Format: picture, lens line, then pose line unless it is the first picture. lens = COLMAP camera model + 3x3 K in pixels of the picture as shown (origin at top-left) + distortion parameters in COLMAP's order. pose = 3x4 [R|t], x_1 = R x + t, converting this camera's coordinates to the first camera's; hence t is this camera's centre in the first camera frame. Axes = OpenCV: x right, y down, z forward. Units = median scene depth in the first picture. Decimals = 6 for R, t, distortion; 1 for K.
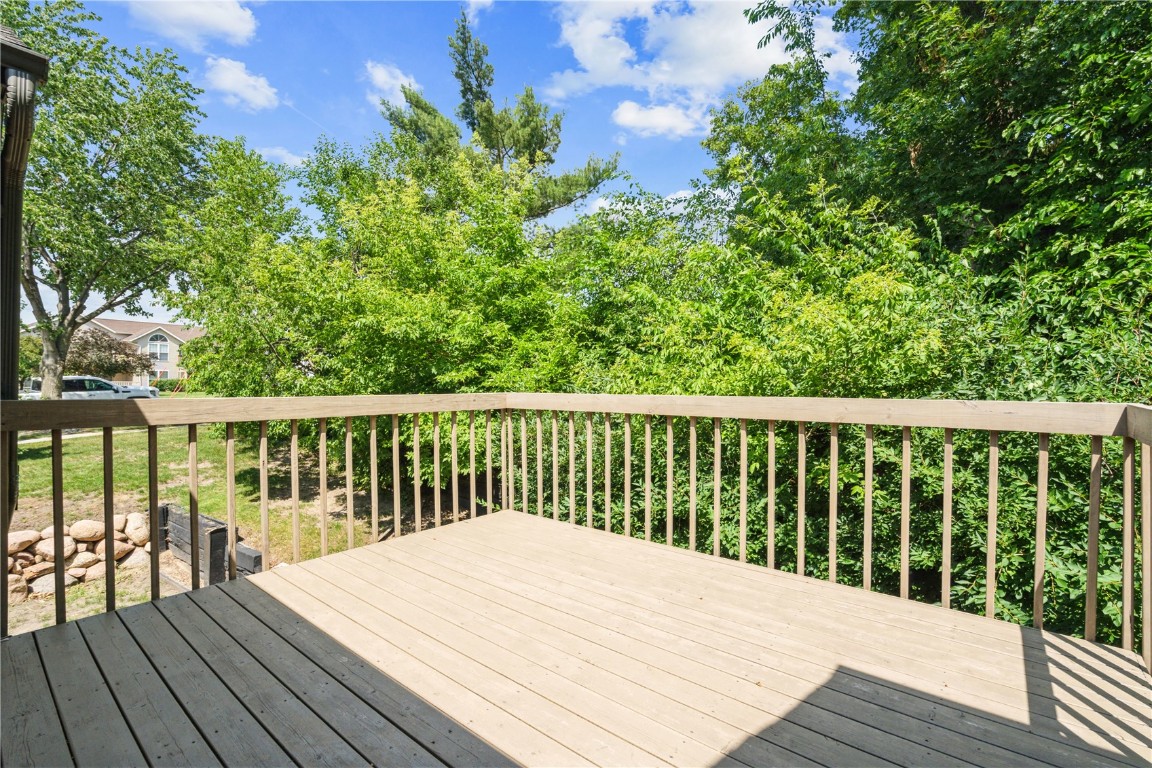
lens RADIAL K [[521.1, 0, 582.4], [0, 521.1, 383.5], [0, 0, 1]] dist [-0.005067, 0.002649]
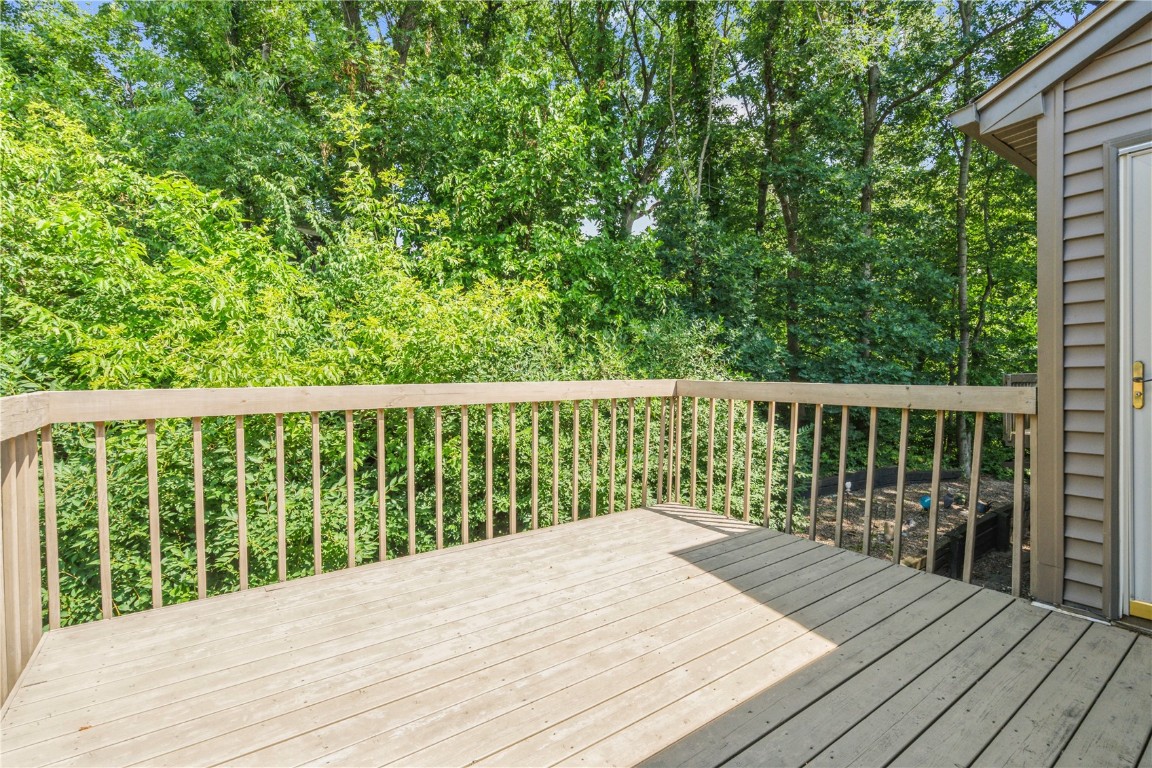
lens RADIAL K [[521.1, 0, 582.1], [0, 521.1, 387.7], [0, 0, 1]] dist [-0.005067, 0.002649]
pose [[0.249779, -0.030526, 0.967822, -0.811962], [-0.001180, 0.999493, 0.031830, -0.003685], [-0.968302, -0.009092, 0.249616, 0.661828]]
